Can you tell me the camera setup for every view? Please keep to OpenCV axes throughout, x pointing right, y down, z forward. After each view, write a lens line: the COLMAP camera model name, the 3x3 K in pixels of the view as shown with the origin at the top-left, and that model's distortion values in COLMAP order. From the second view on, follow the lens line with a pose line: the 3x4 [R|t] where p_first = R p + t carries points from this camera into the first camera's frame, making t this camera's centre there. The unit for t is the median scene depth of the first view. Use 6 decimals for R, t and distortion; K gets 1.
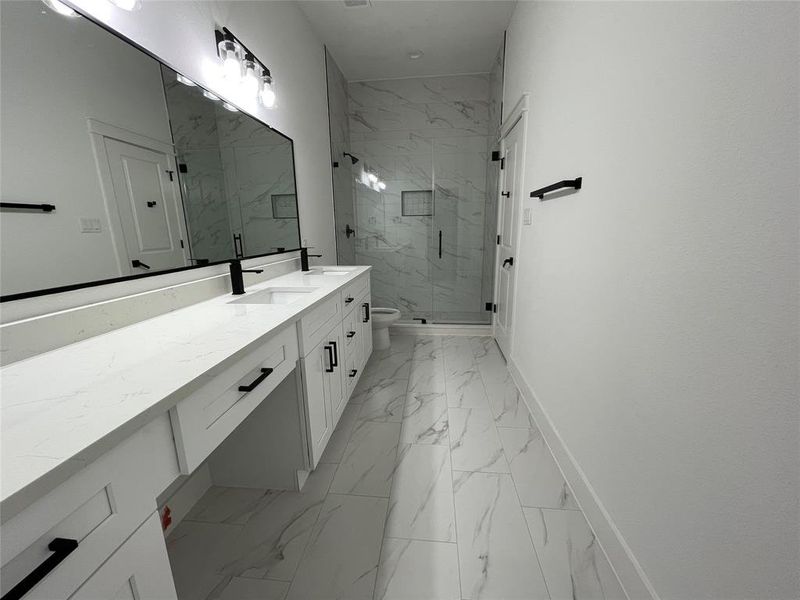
lens RADIAL K [[322.0, 0, 399.8], [0, 322.0, 299.5], [0, 0, 1]] dist [-0.002557, -0.000134]
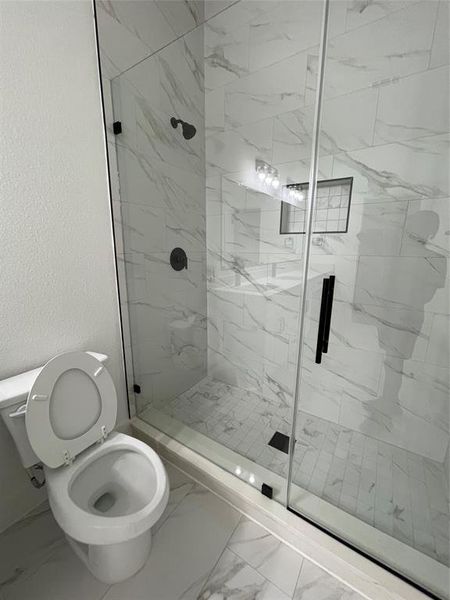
lens RADIAL K [[241.5, 0, 225.0], [0, 241.5, 300.0], [0, 0, 1]] dist [-0.002557, -0.000134]
pose [[0.884099, 0.124475, -0.450416, 0.124373], [-0.124369, 0.991783, 0.029968, -0.161187], [0.450446, 0.029523, 0.892315, 0.640318]]
